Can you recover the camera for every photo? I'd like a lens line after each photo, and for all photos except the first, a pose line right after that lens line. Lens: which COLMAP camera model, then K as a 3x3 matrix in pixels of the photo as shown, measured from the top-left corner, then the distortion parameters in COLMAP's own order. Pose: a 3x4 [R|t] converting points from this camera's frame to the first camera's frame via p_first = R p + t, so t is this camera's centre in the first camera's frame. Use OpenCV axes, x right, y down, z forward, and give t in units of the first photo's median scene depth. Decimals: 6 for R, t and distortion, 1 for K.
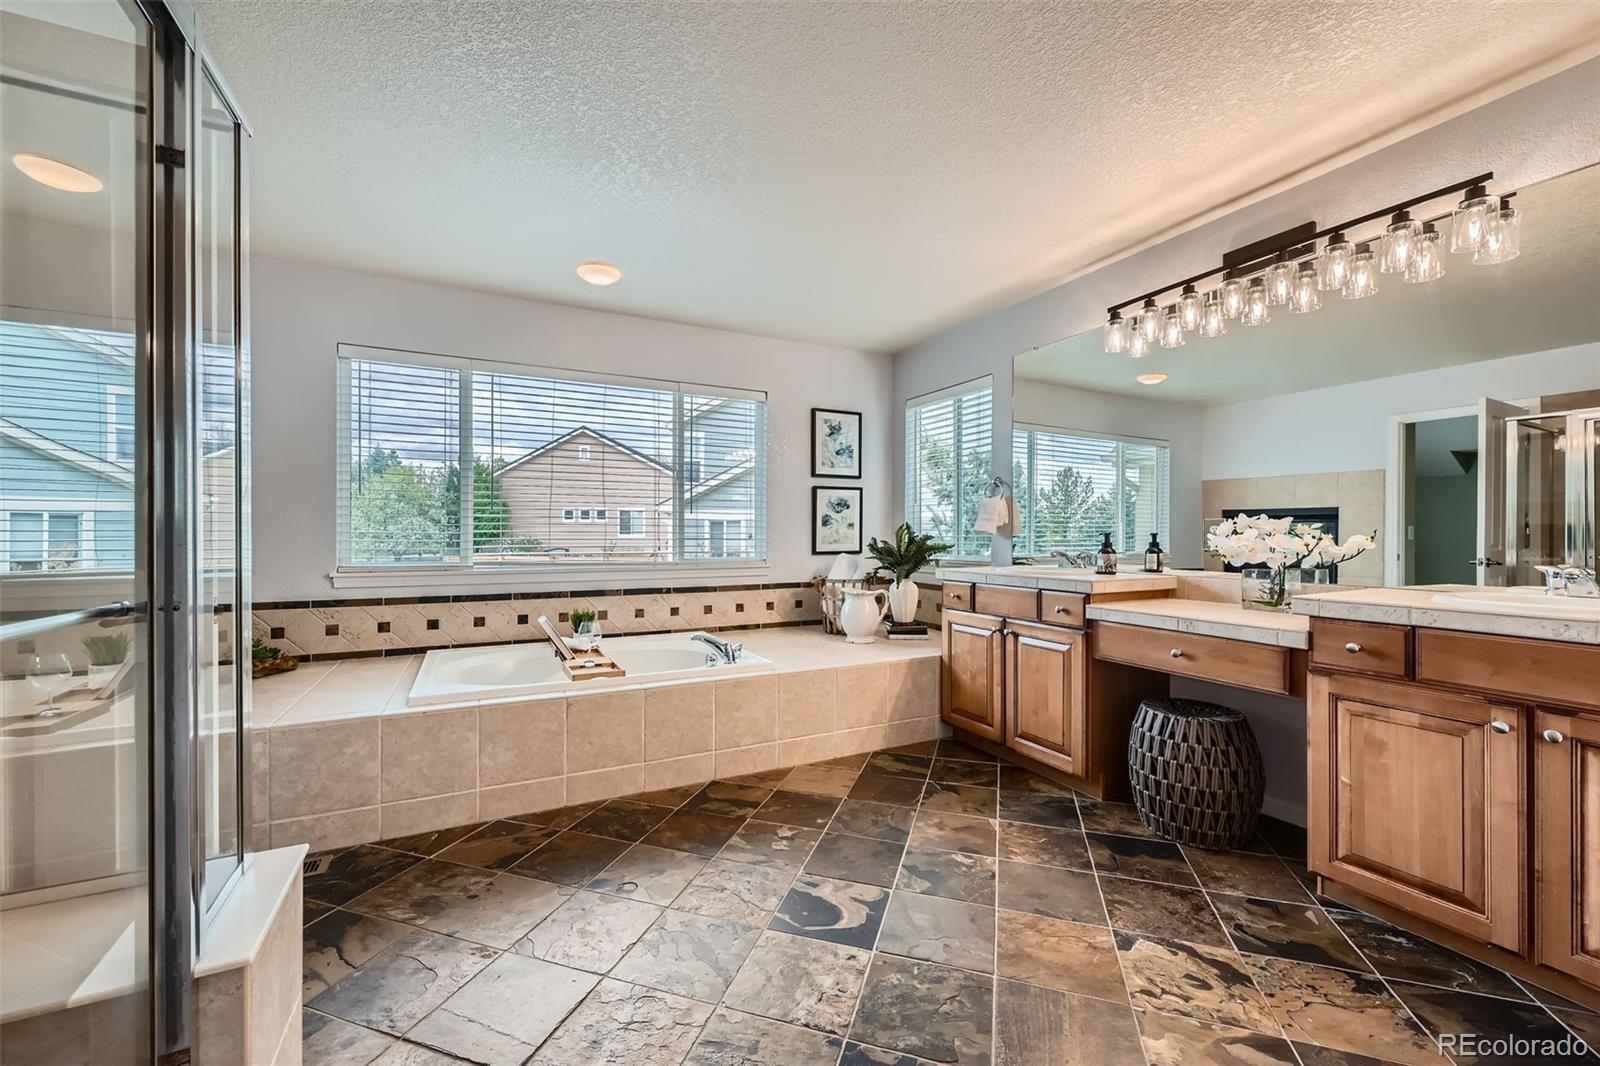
lens RADIAL K [[640.1, 0, 799.3], [0, 640.1, 536.3], [0, 0, 1]] dist [-0.000483, -0.000246]
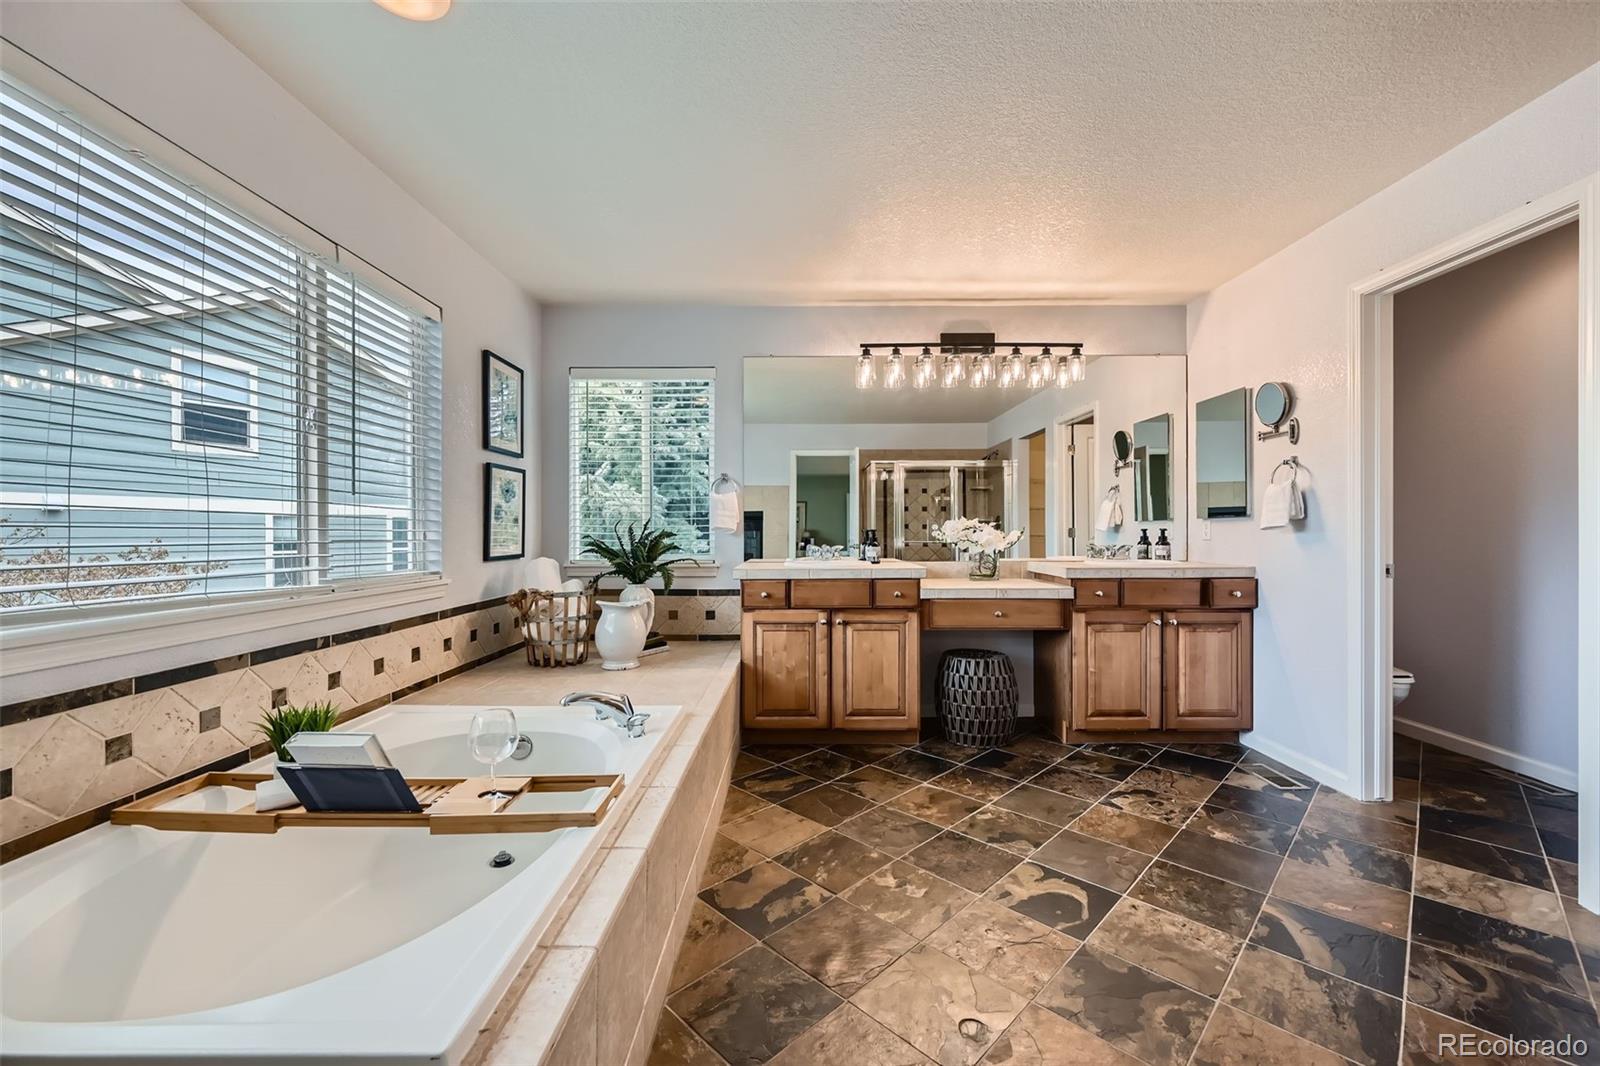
lens RADIAL K [[640.1, 0, 802.2], [0, 640.1, 532.2], [0, 0, 1]] dist [-0.000483, -0.000246]
pose [[0.447081, -0.004173, 0.894484, -0.796804], [0.006348, 0.999979, 0.001492, -0.003675], [-0.894471, 0.005011, 0.447098, 0.686008]]
